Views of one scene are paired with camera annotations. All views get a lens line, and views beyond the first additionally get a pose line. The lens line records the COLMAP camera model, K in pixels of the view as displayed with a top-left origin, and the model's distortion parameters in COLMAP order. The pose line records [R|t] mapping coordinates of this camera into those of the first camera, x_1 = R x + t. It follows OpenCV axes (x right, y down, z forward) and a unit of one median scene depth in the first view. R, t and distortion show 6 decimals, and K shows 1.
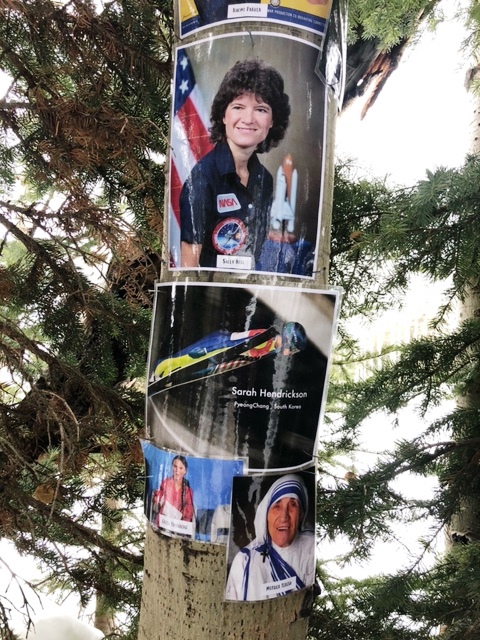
lens RADIAL K [[524.7, 0, 243.4], [0, 524.7, 313.7], [0, 0, 1]] dist [0.054456, -0.070715]
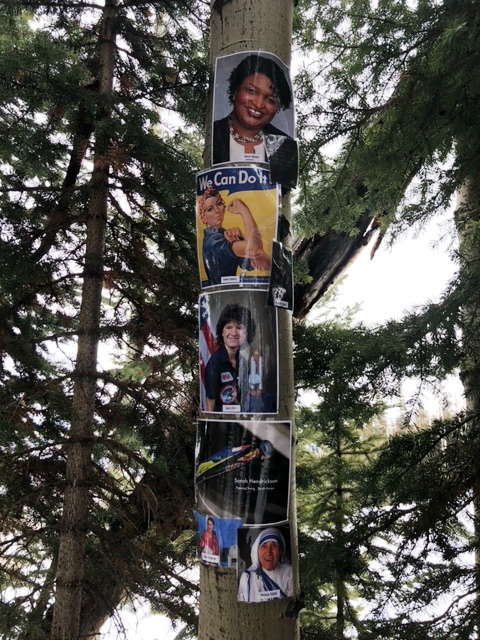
lens RADIAL K [[524.7, 0, 238.9], [0, 524.7, 319.3], [0, 0, 1]] dist [0.054456, -0.070715]
pose [[0.976701, -0.093551, -0.193142, 0.398392], [0.064260, 0.986179, -0.152711, -0.123951], [0.204759, 0.136742, 0.969214, -0.854944]]
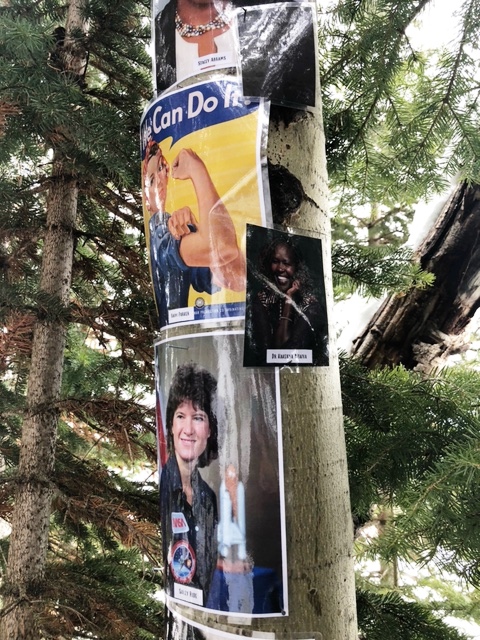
lens RADIAL K [[524.7, 0, 242.2], [0, 524.7, 315.7], [0, 0, 1]] dist [0.054456, -0.070715]
pose [[0.818785, -0.176704, -0.546230, 0.616019], [0.088272, 0.978889, -0.184350, -0.380631], [0.567274, 0.102726, 0.817097, 0.279971]]
